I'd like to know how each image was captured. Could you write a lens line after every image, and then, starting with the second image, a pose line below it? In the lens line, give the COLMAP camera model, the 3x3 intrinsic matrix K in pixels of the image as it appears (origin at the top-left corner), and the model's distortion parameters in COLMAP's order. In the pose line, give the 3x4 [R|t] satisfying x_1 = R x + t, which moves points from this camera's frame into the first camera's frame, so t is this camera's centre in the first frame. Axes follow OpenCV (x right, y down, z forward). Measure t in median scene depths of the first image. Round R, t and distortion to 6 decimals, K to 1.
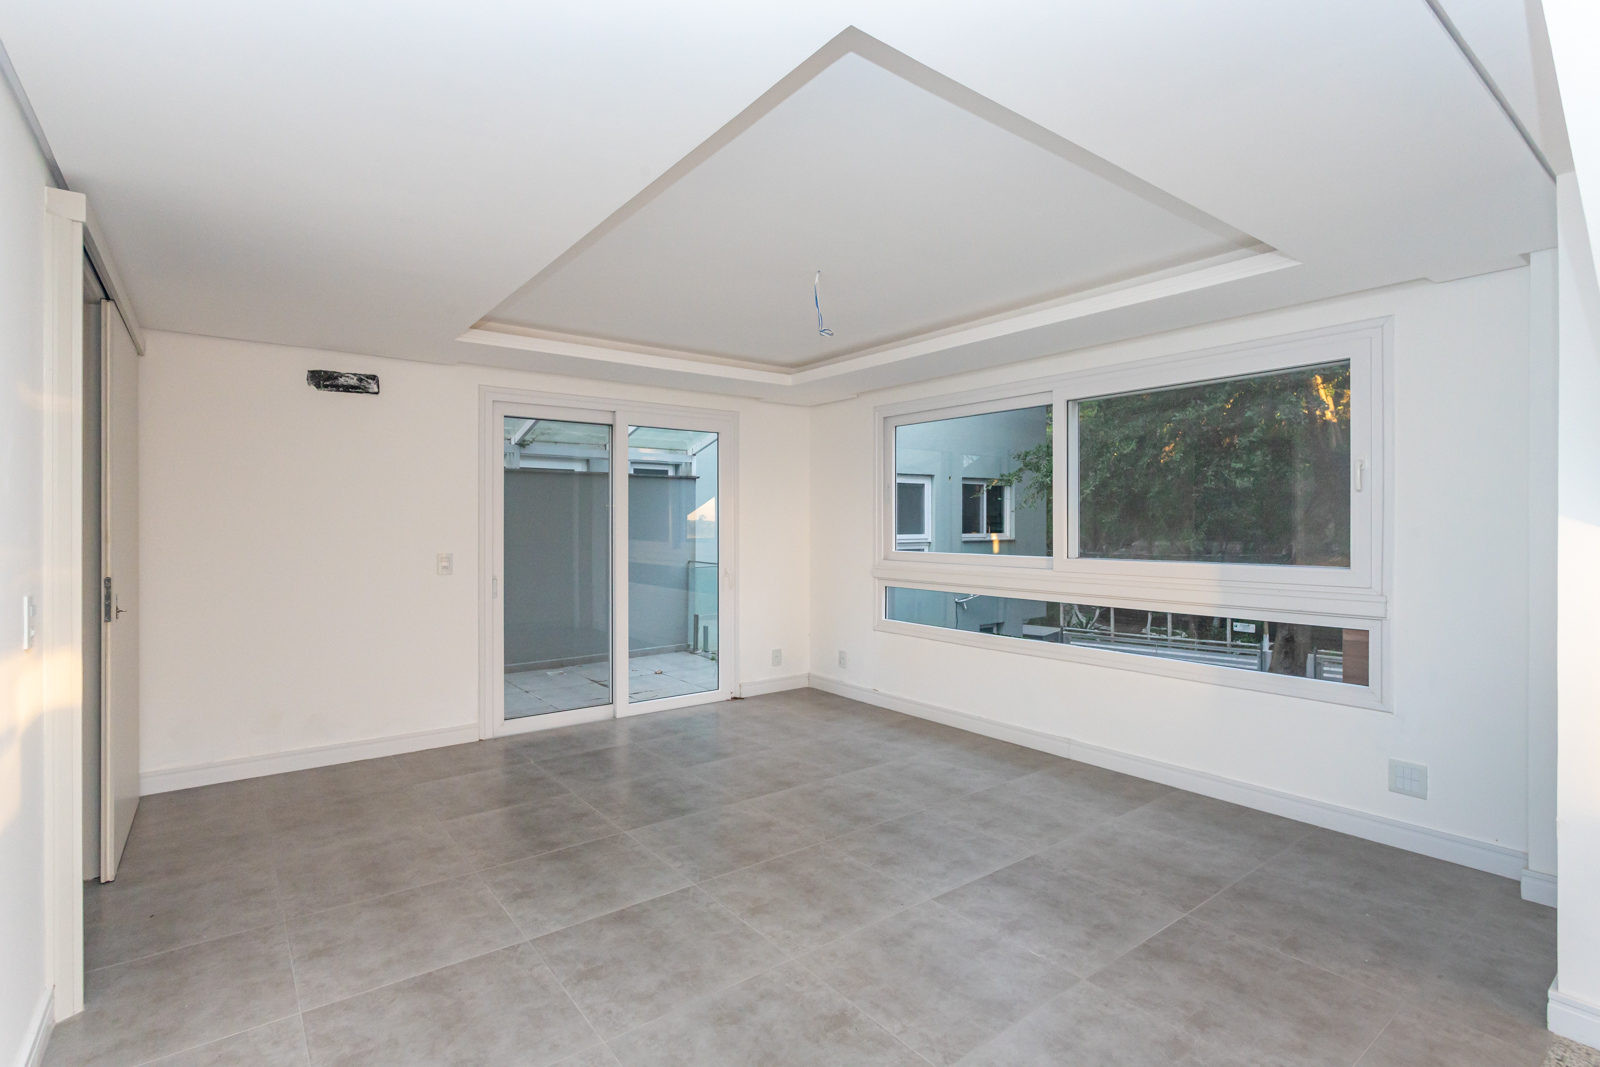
lens RADIAL K [[755.3, 0, 813.5], [0, 755.3, 528.1], [0, 0, 1]] dist [0.000362, 0.000230]
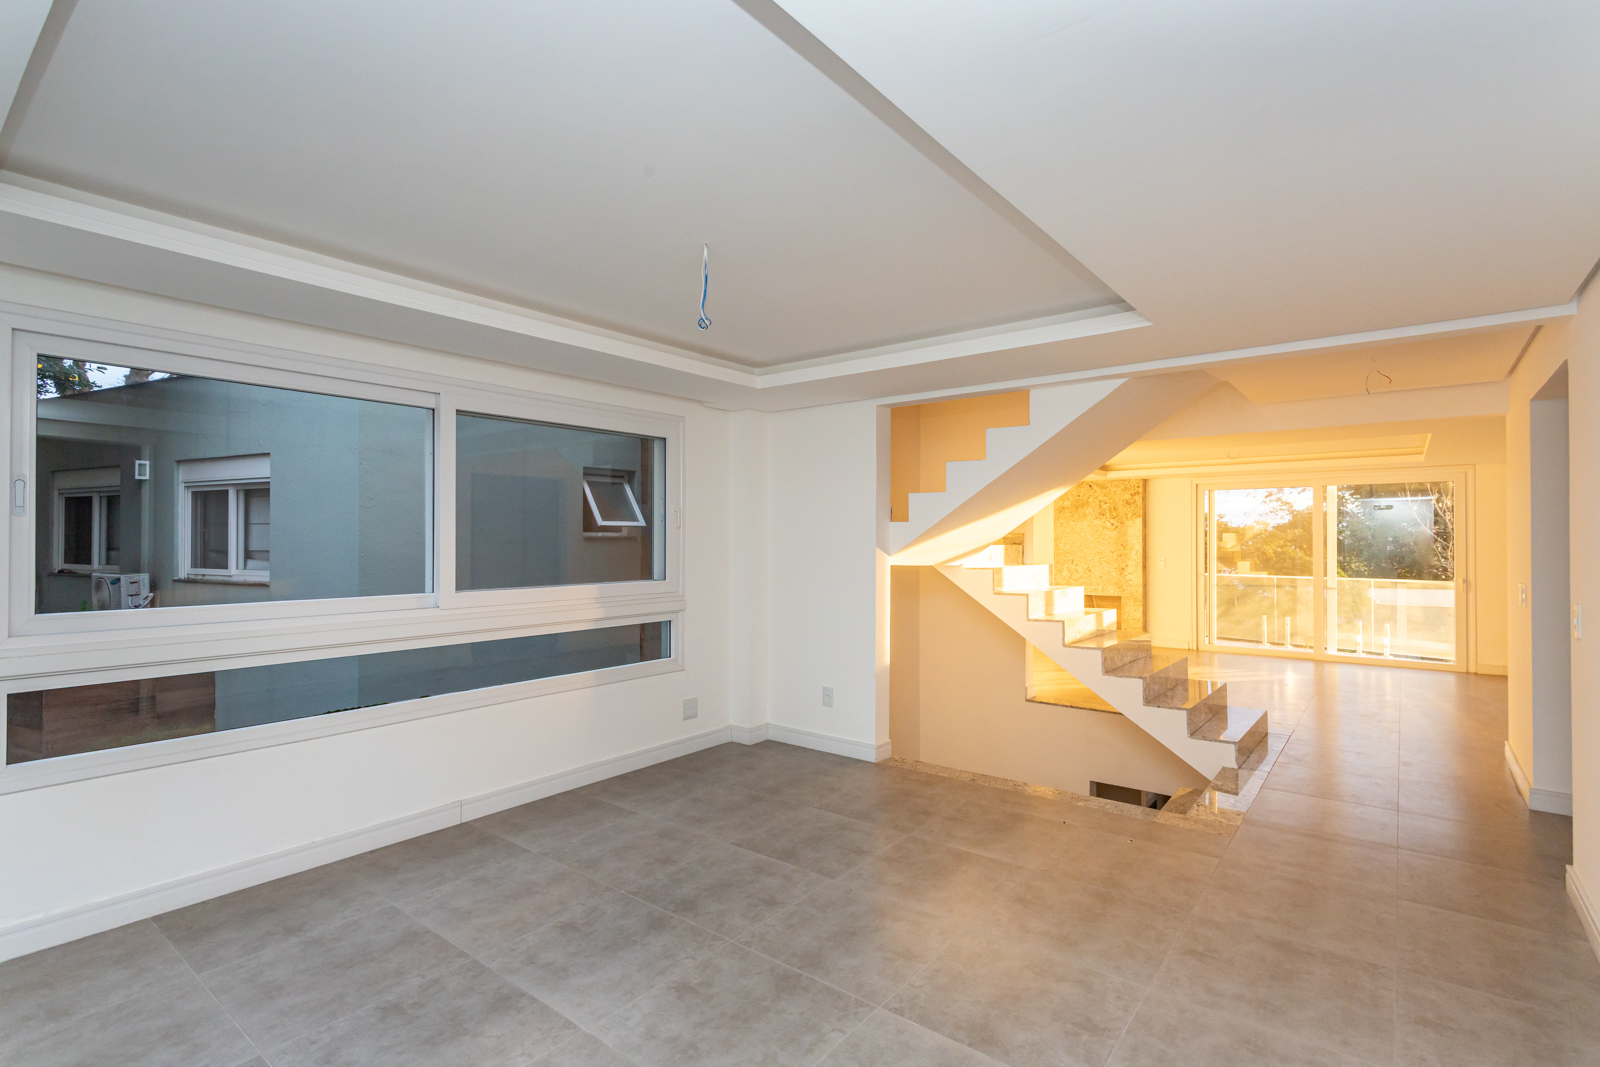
lens RADIAL K [[755.3, 0, 803.2], [0, 755.3, 537.2], [0, 0, 1]] dist [0.000362, 0.000230]
pose [[-0.229824, 0.004248, 0.973223, -0.747999], [0.004283, 0.999985, -0.003354, -0.023784], [-0.973223, 0.003397, -0.229839, 1.018347]]
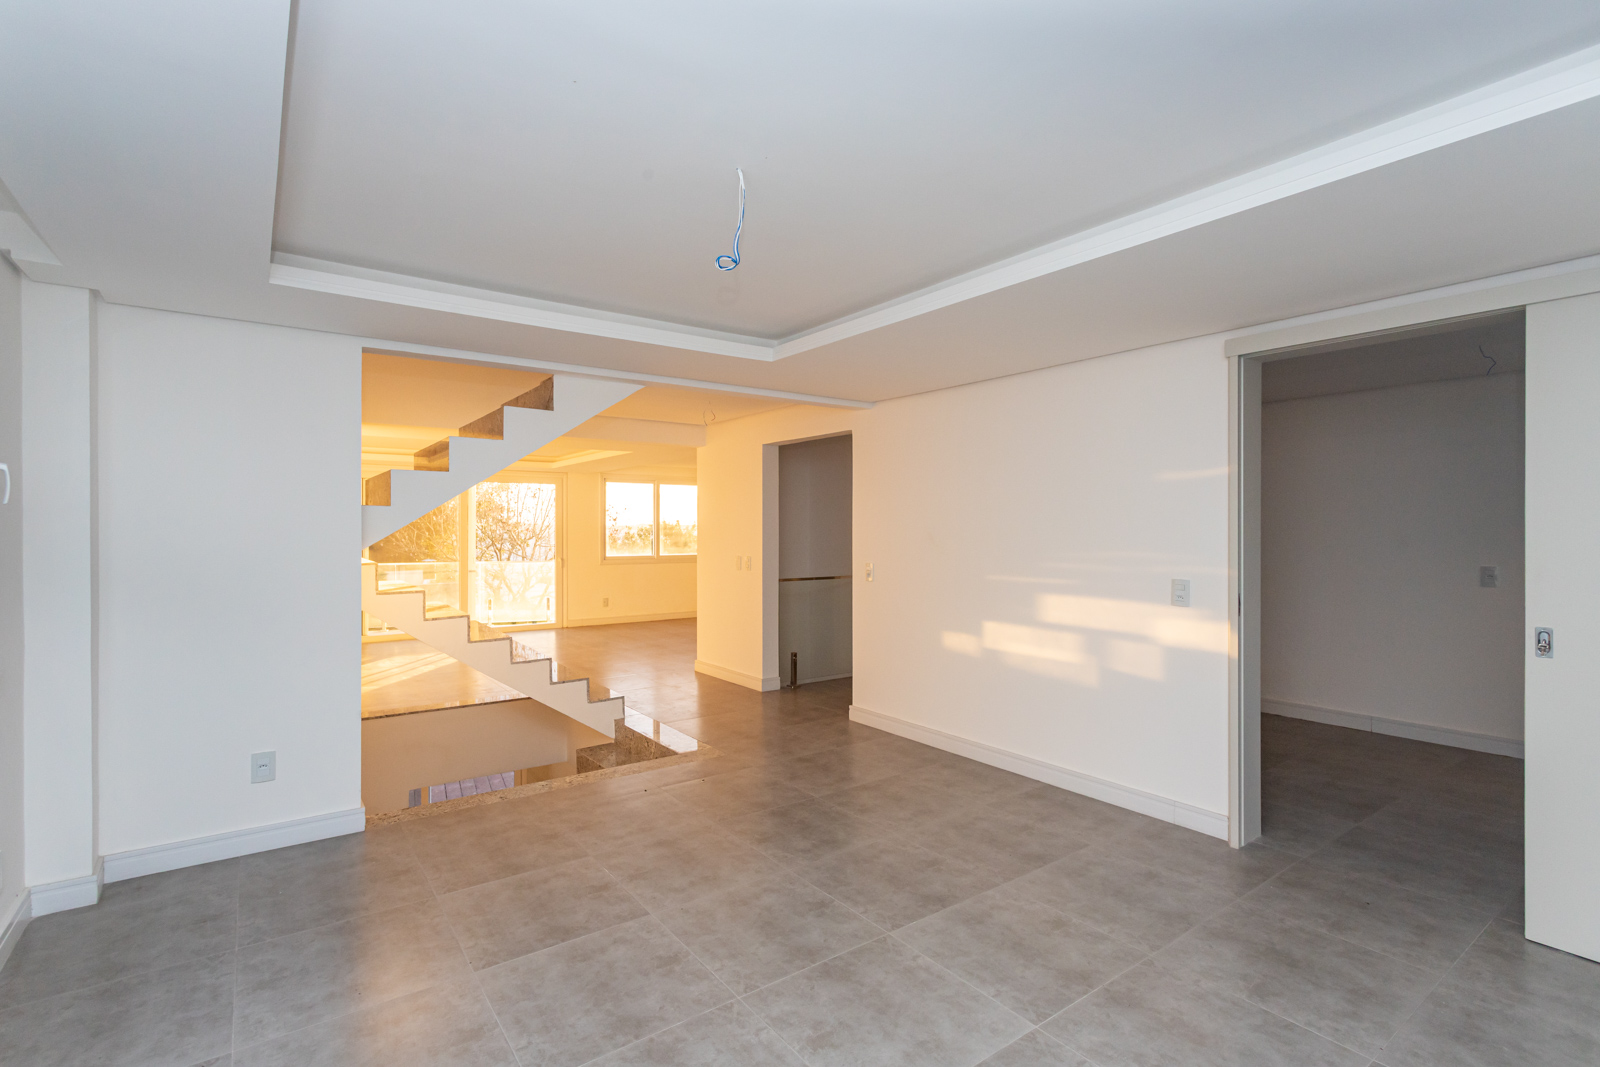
lens RADIAL K [[755.3, 0, 792.4], [0, 755.3, 524.3], [0, 0, 1]] dist [0.000362, 0.000230]
pose [[-0.999120, -0.000015, 0.041931, -0.063108], [-0.000109, 0.999997, -0.002263, -0.028781], [-0.041931, -0.002265, -0.999118, 1.568111]]
